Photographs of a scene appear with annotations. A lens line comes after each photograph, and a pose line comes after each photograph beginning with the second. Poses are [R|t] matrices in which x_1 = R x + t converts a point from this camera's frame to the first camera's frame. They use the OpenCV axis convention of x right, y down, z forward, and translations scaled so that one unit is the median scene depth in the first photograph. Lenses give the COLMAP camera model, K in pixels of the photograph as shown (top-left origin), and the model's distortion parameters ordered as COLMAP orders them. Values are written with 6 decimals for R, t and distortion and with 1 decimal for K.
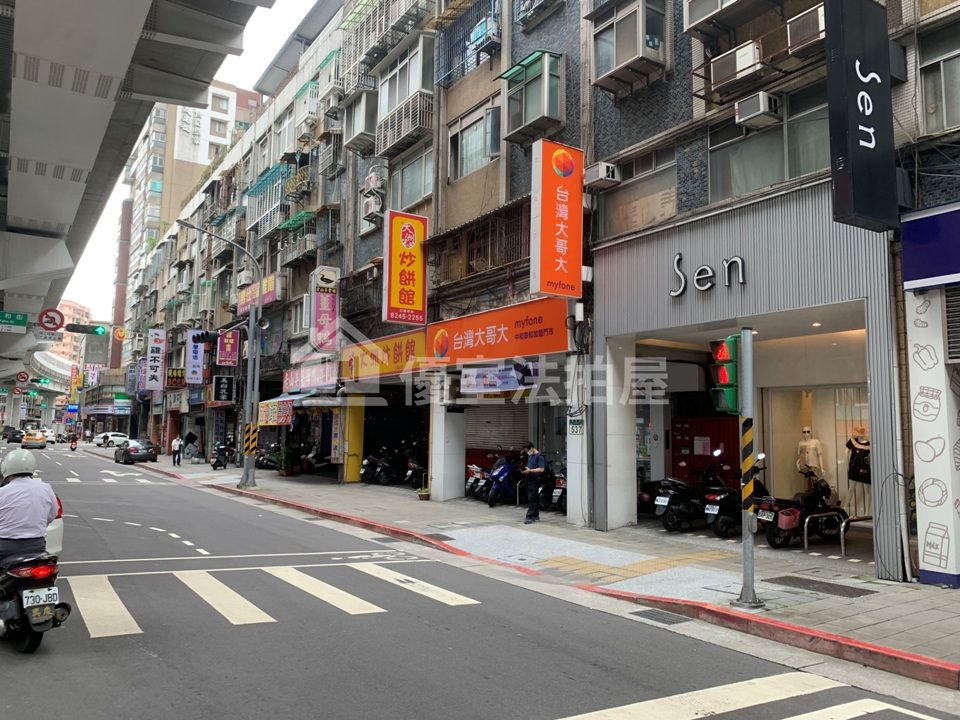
lens RADIAL K [[741.0, 0, 470.7], [0, 741.0, 357.9], [0, 0, 1]] dist [0.034226, -0.046245]
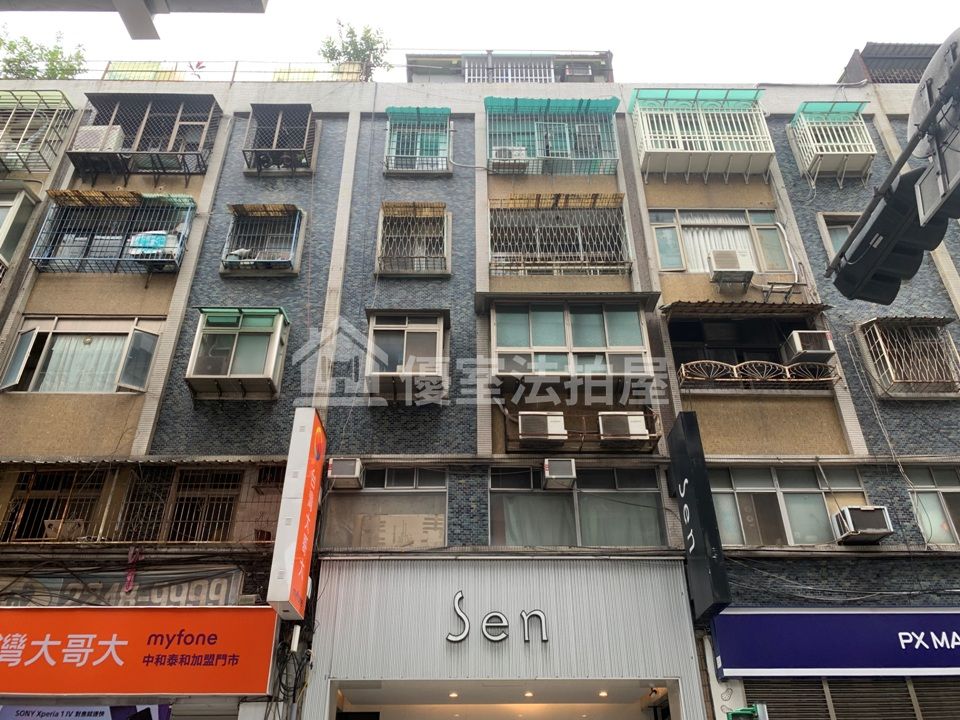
lens RADIAL K [[741.0, 0, 482.3], [0, 741.0, 350.5], [0, 0, 1]] dist [0.034226, -0.046245]
pose [[0.521880, 0.445674, 0.727335, -0.426308], [-0.072333, 0.872710, -0.482852, 0.032858], [-0.849947, 0.199380, 0.487686, 0.421292]]
